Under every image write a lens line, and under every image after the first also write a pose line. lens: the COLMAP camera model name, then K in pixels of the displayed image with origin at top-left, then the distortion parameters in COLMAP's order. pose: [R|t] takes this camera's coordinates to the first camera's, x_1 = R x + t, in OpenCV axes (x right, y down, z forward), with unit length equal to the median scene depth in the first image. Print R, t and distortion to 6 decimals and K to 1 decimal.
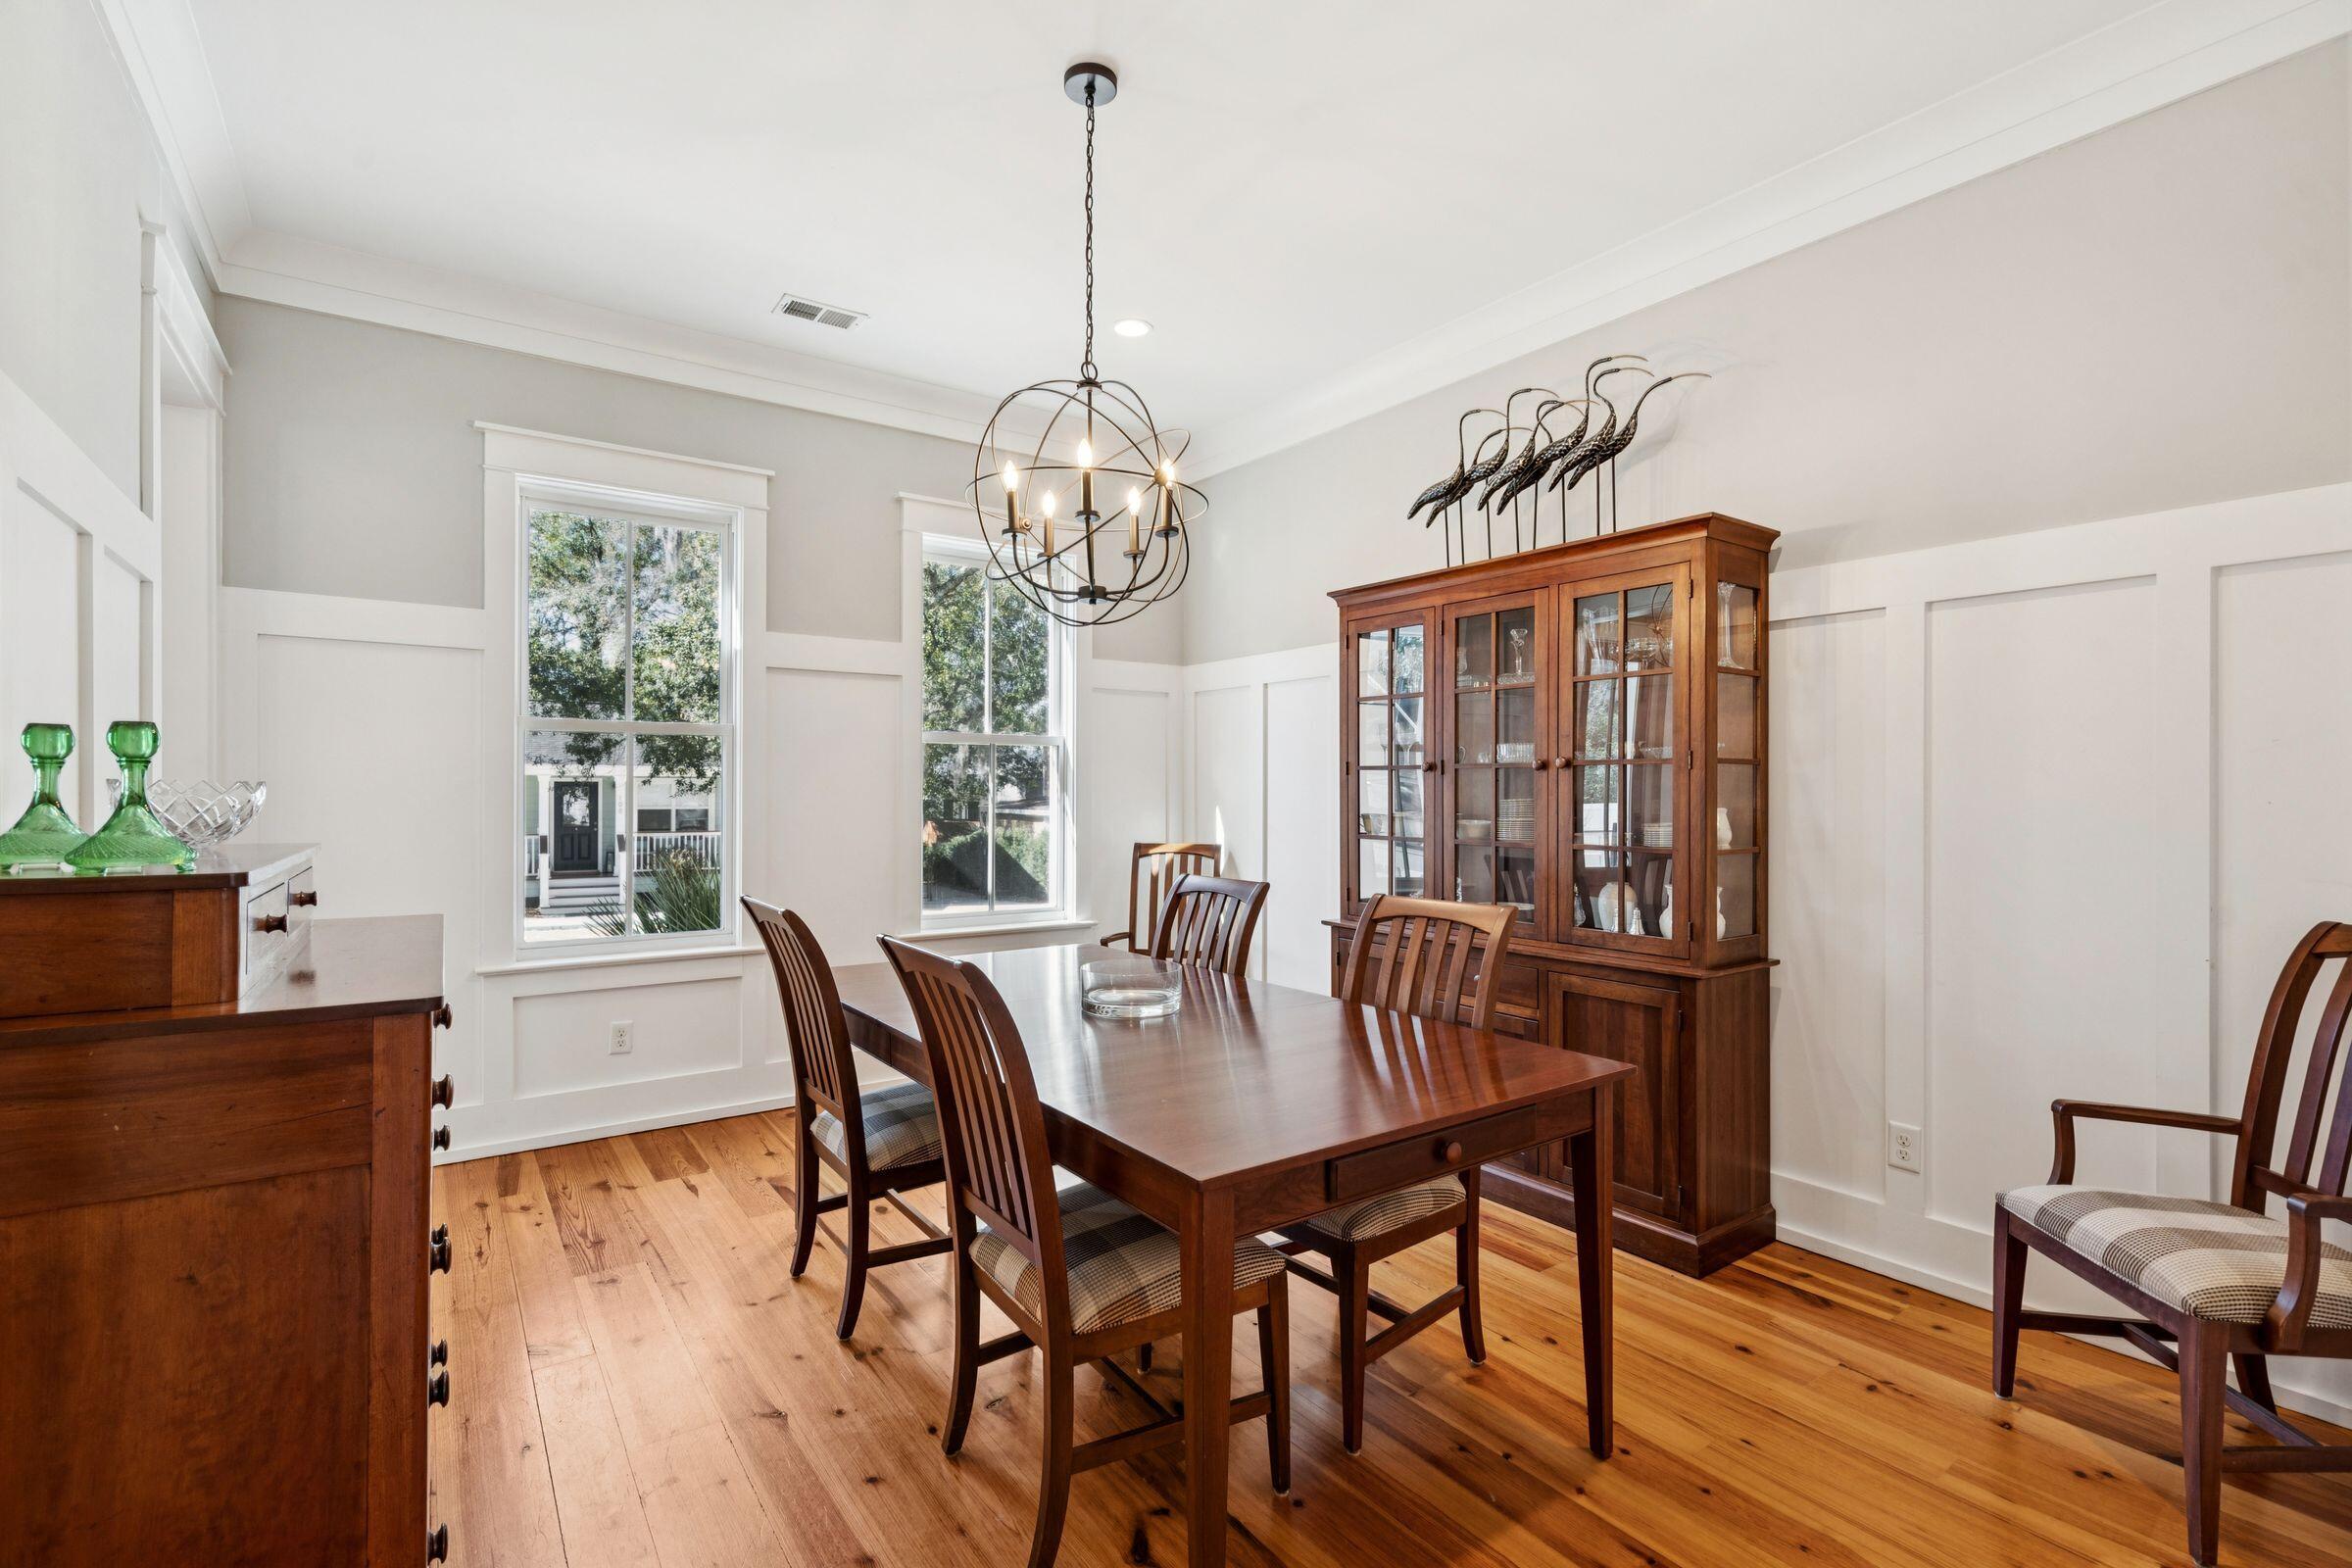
lens RADIAL K [[1061.4, 0, 1176.0], [0, 1061.4, 784.0], [0, 0, 1]] dist [-0.000494, -0.000076]
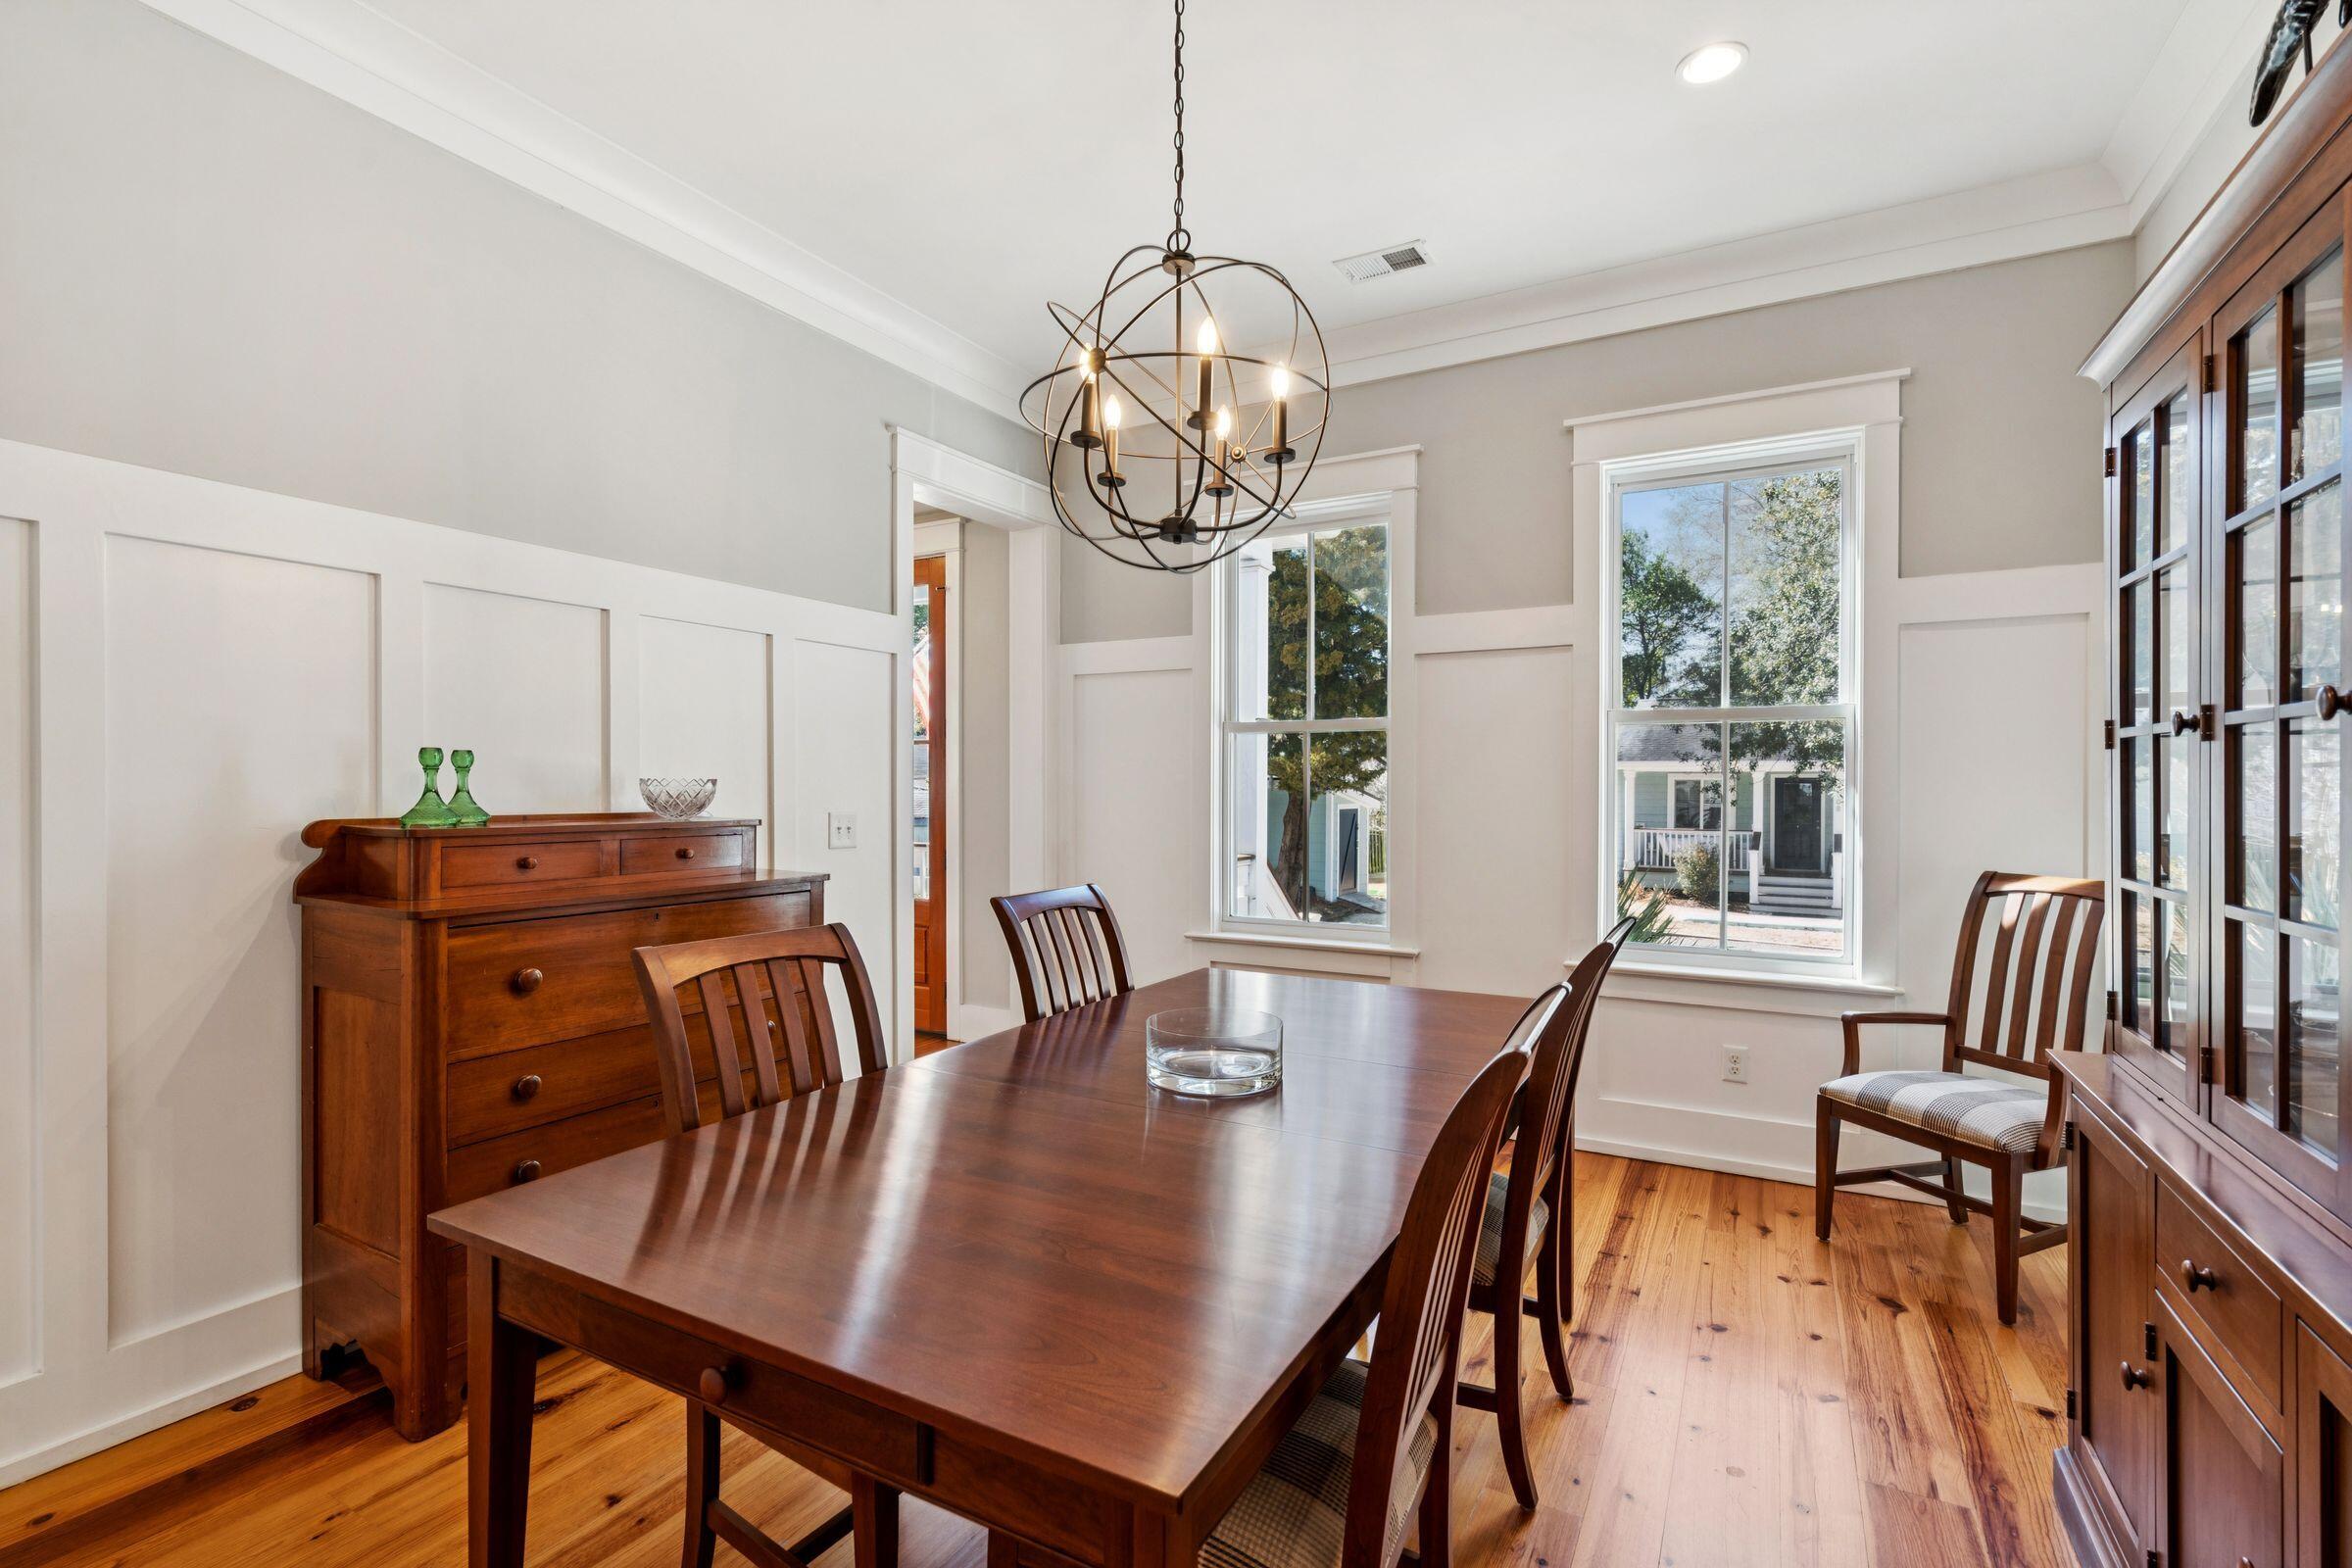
lens RADIAL K [[1061.4, 0, 1176.0], [0, 1061.4, 784.0], [0, 0, 1]] dist [-0.000494, -0.000076]
pose [[0.432625, -0.002332, -0.901571, 0.326352], [0.005140, 0.999987, -0.000120, 0.003770], [0.901559, -0.004583, 0.432632, 0.351171]]
